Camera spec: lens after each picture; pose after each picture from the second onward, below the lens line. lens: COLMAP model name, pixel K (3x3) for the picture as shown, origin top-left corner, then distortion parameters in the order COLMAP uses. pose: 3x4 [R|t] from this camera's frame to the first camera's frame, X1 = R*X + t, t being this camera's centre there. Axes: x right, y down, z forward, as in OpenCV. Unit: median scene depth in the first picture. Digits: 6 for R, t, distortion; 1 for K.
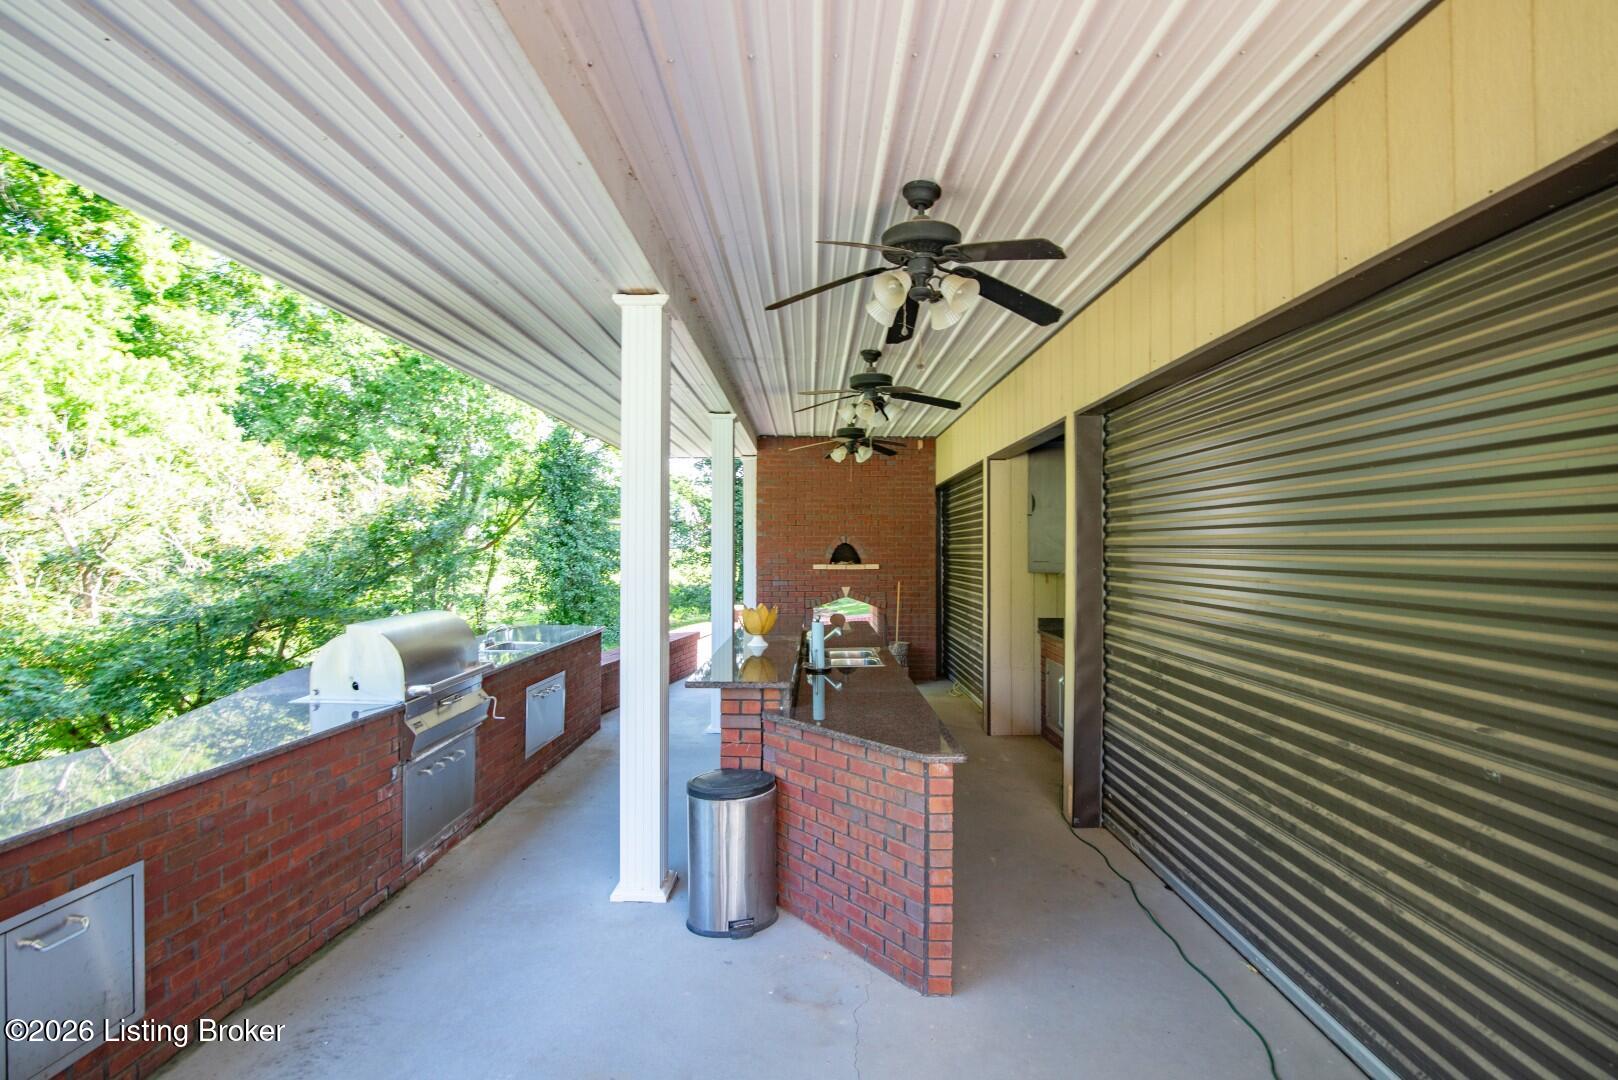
lens RADIAL K [[740.5, 0, 809.0], [0, 740.5, 540.0], [0, 0, 1]] dist [-0.001233, 0.000093]
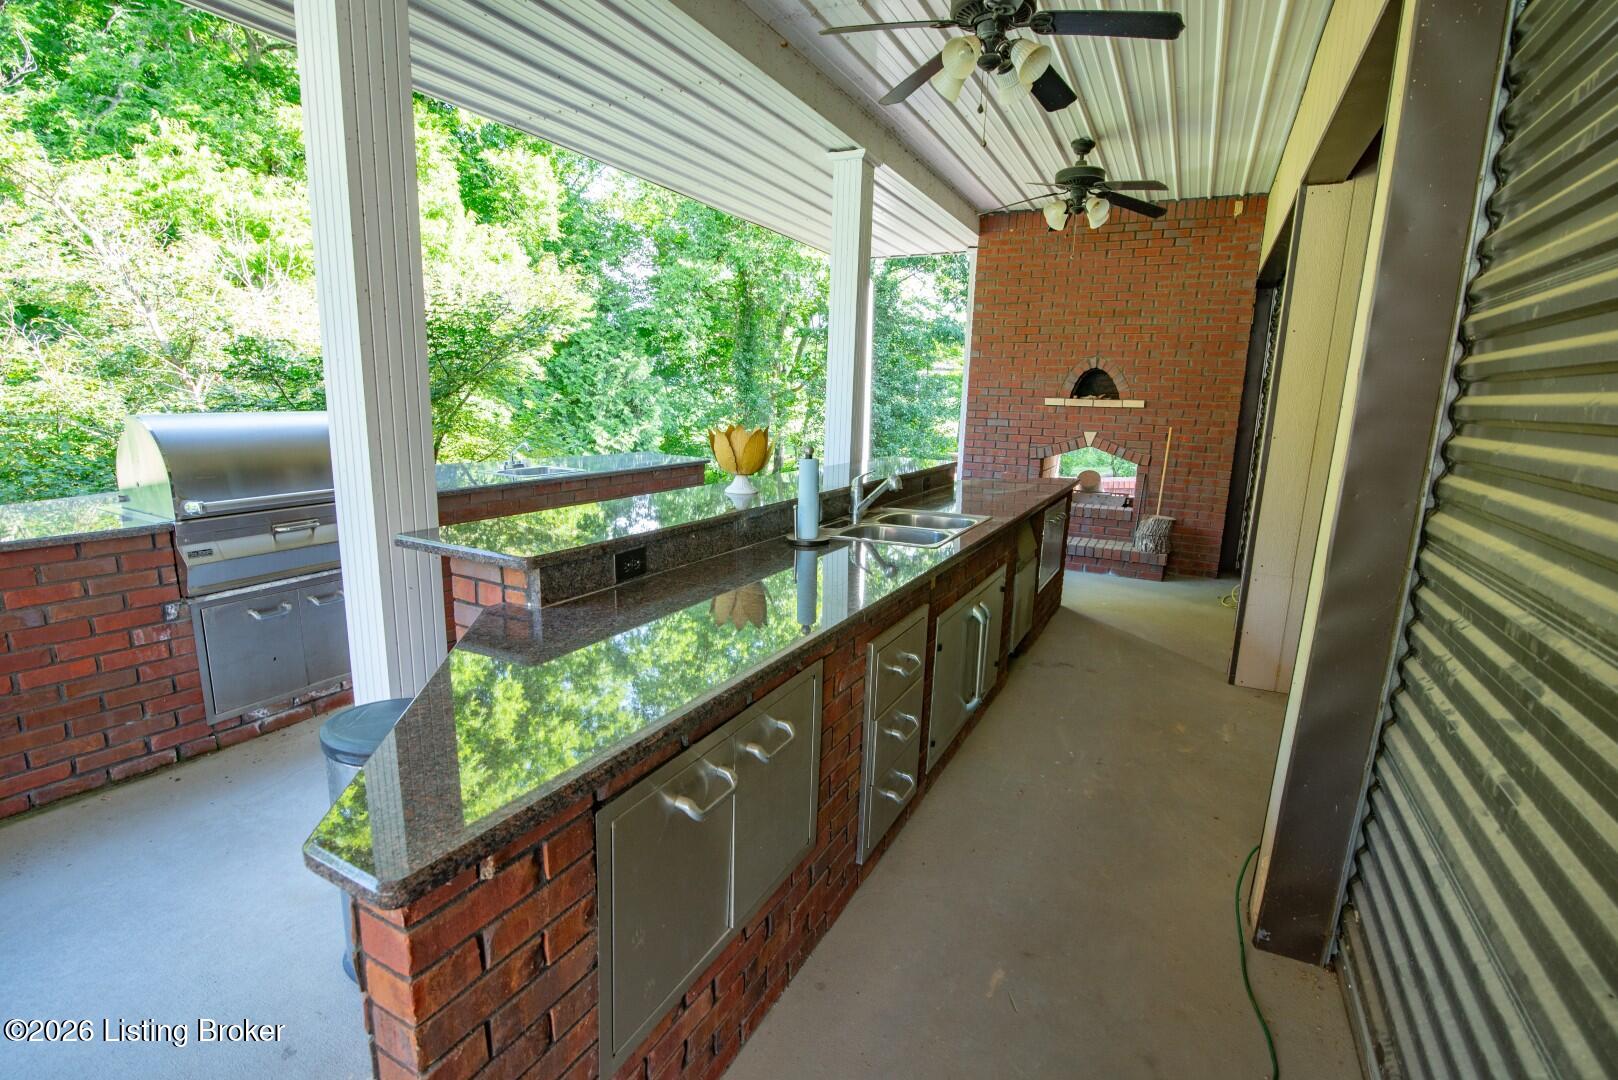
lens RADIAL K [[740.5, 0, 809.0], [0, 740.5, 540.0], [0, 0, 1]] dist [-0.001233, 0.000093]
pose [[0.889227, 0.112116, -0.443515, 0.165059], [-0.022742, 0.979138, 0.201917, 0.033973], [0.456901, -0.169464, 0.873226, 0.298745]]
